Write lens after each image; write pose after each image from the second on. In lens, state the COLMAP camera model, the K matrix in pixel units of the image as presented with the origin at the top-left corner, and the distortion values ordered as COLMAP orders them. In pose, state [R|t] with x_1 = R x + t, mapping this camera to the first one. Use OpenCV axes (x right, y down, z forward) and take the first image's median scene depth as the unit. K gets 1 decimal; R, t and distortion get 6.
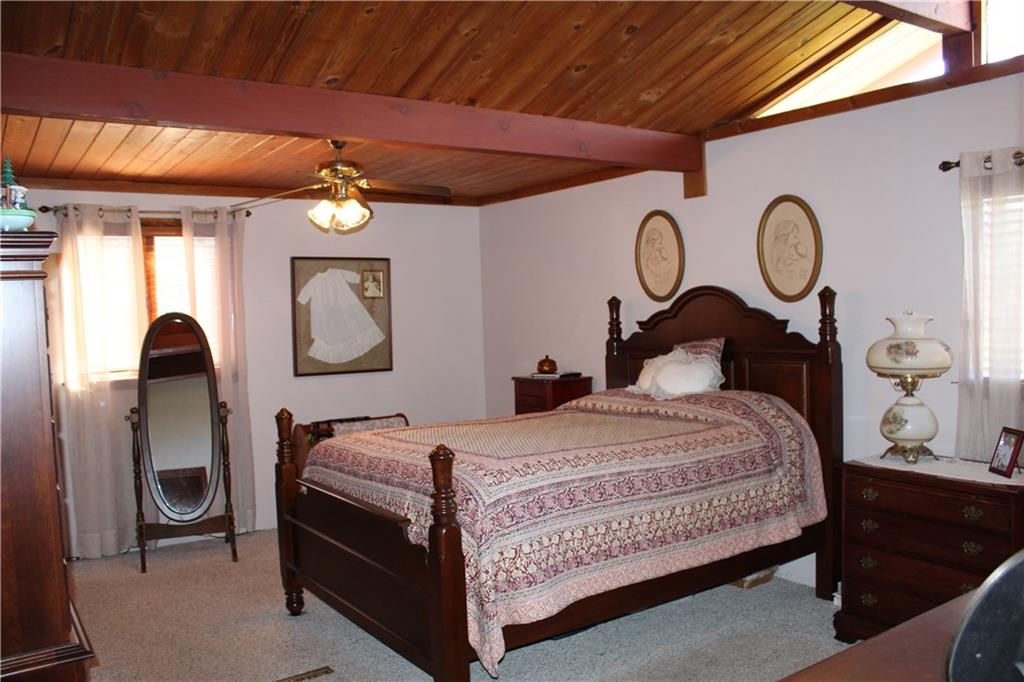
lens RADIAL K [[857.3, 0, 512.0], [0, 857.3, 341.0], [0, 0, 1]] dist [-0.163610, 0.140410]
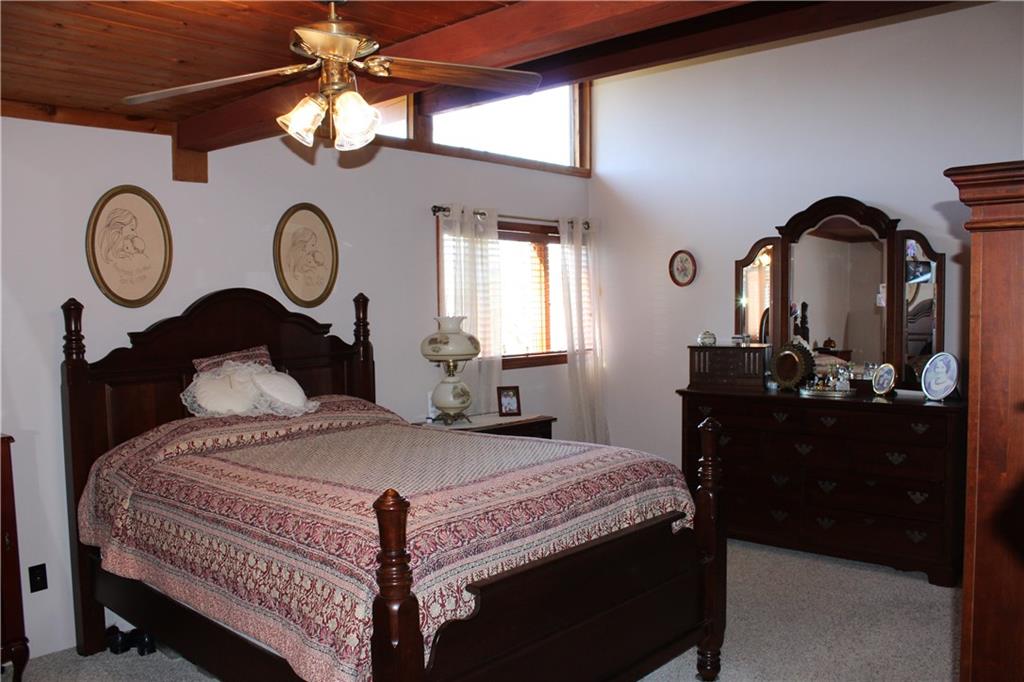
lens RADIAL K [[857.3, 0, 512.0], [0, 857.3, 341.0], [0, 0, 1]] dist [-0.163610, 0.140410]
pose [[-0.253216, -0.004163, 0.967401, -0.688465], [0.068976, 0.997368, 0.022346, -0.010919], [-0.964948, 0.072386, -0.252263, 0.959881]]
